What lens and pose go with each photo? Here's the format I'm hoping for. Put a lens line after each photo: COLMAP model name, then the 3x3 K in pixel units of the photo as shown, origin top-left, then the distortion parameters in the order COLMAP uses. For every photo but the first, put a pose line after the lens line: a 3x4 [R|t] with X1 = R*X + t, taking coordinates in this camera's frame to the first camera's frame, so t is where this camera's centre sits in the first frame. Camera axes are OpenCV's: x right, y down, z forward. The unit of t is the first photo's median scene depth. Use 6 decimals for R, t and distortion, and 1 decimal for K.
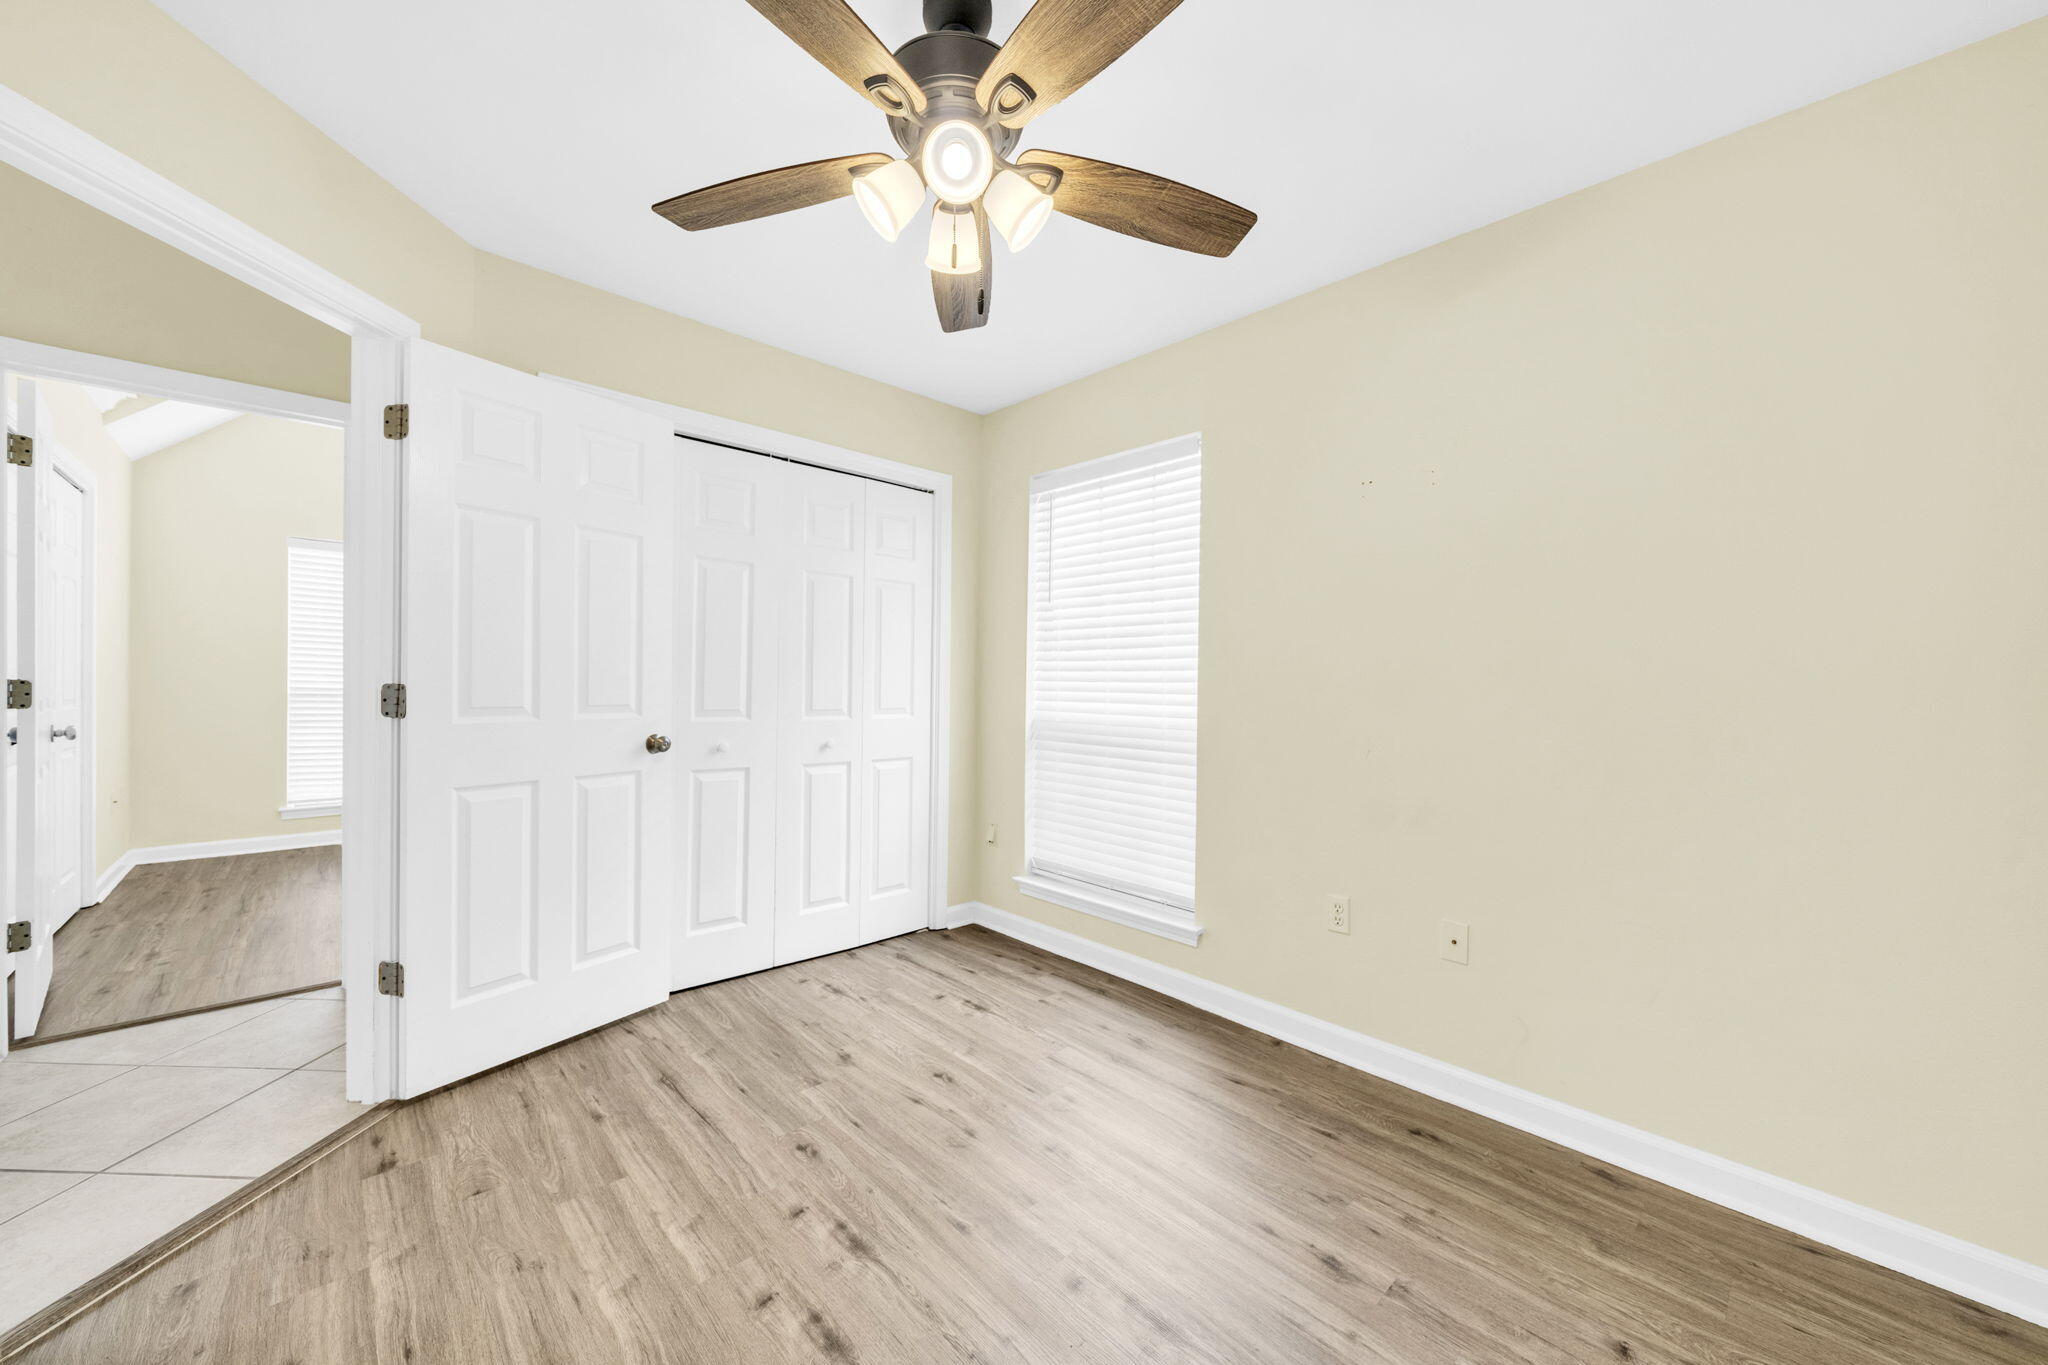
lens RADIAL K [[779.4, 0, 1024.1], [0, 779.4, 699.0], [0, 0, 1]] dist [-0.001115, -0.000228]
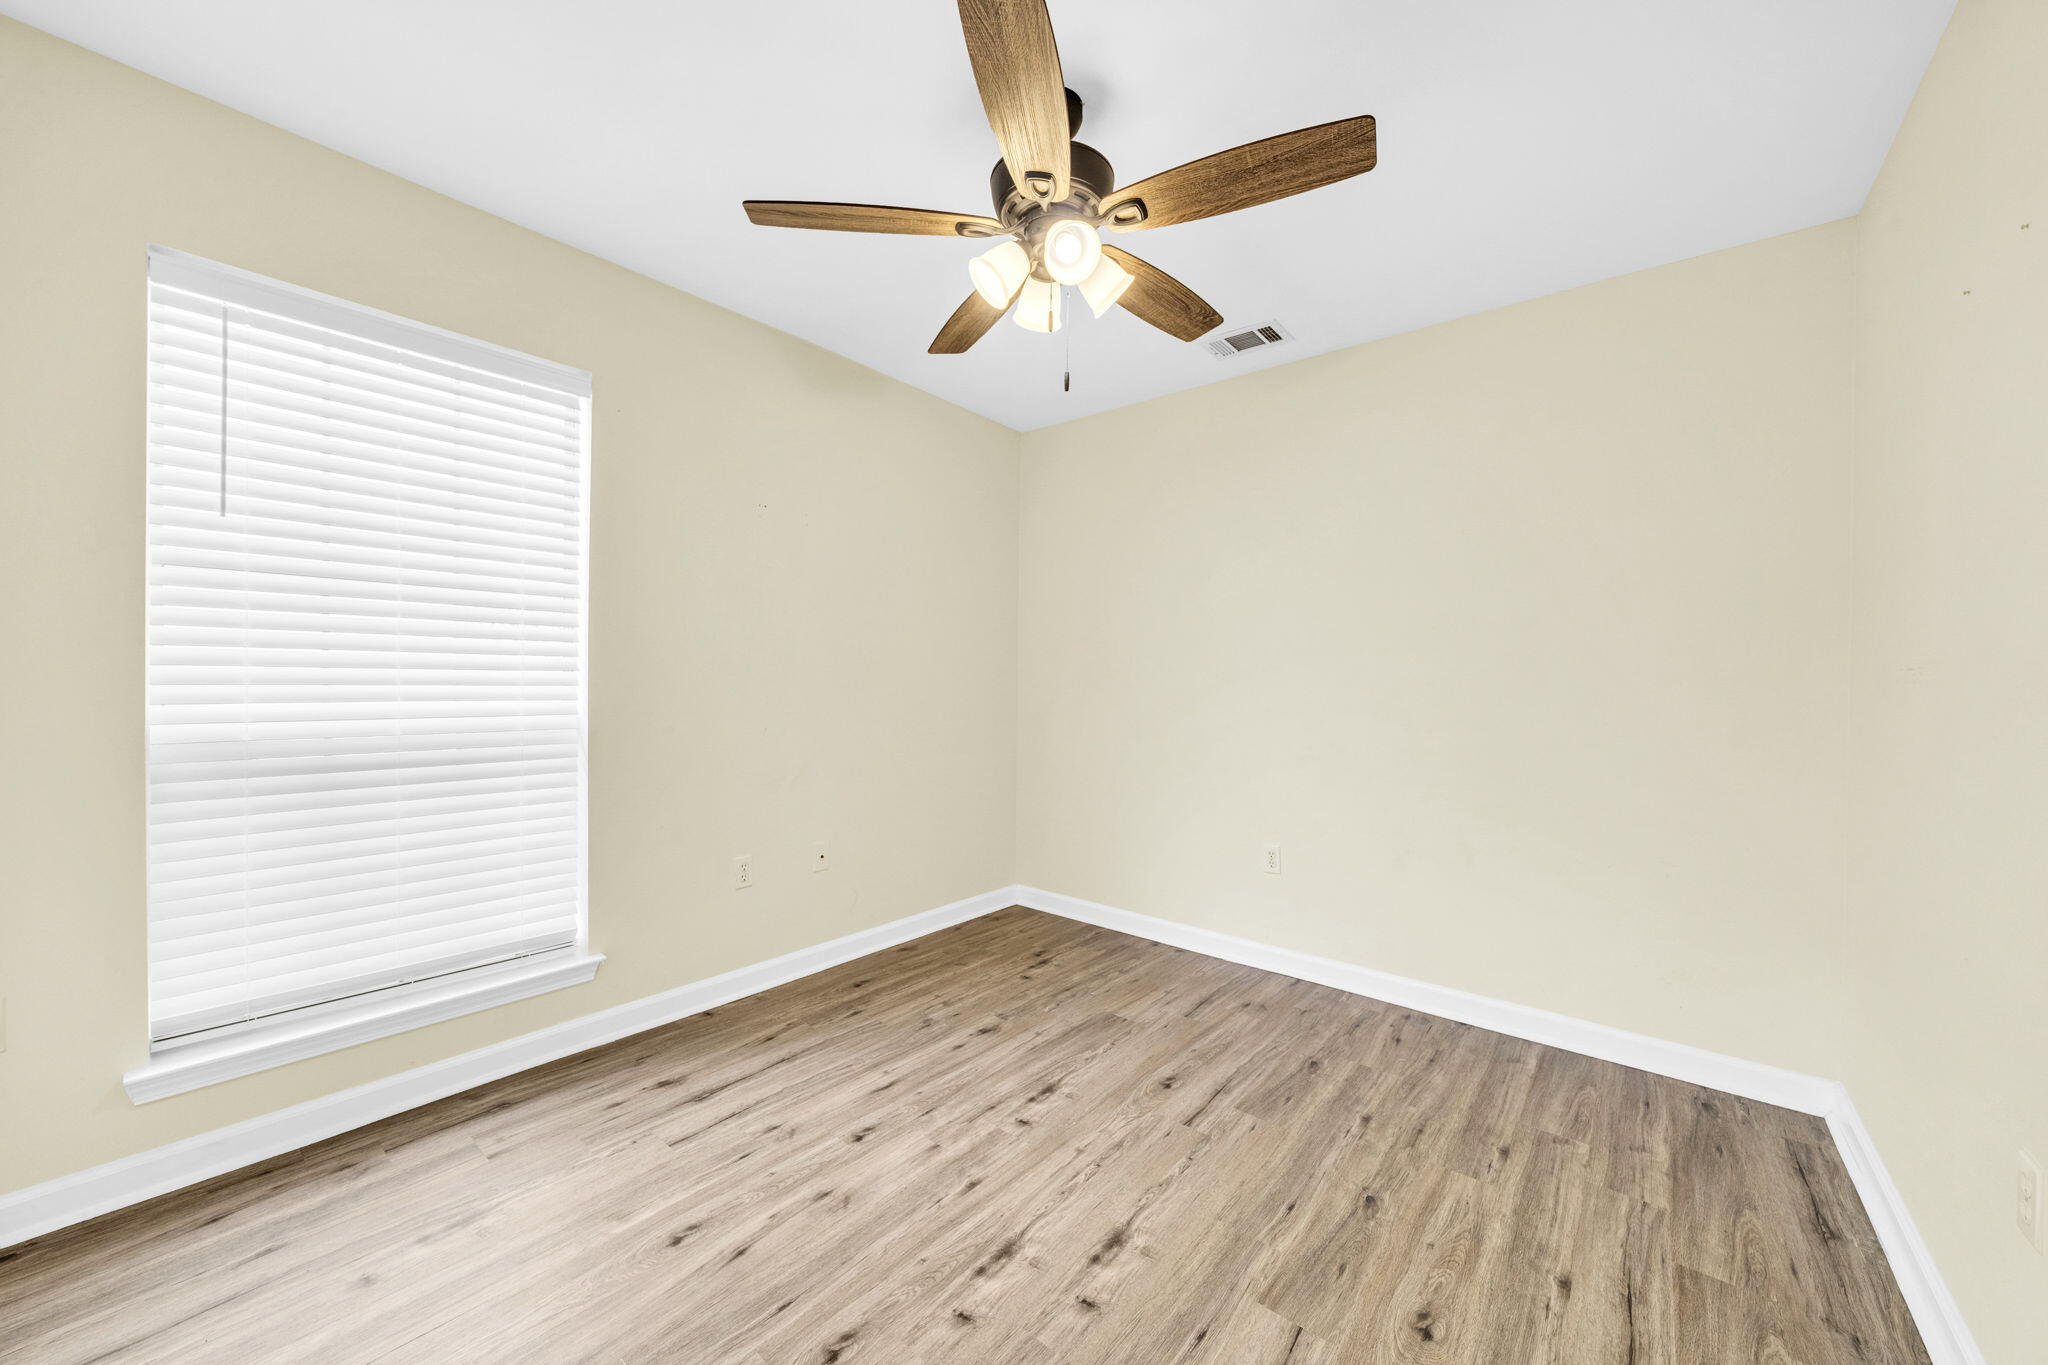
lens RADIAL K [[779.4, 0, 1024.1], [0, 779.4, 699.0], [0, 0, 1]] dist [-0.001115, -0.000228]
pose [[-0.154559, -0.041183, 0.987125, -0.946506], [0.003146, 0.999105, 0.042176, -0.033981], [-0.987979, 0.009624, -0.154291, 0.911578]]
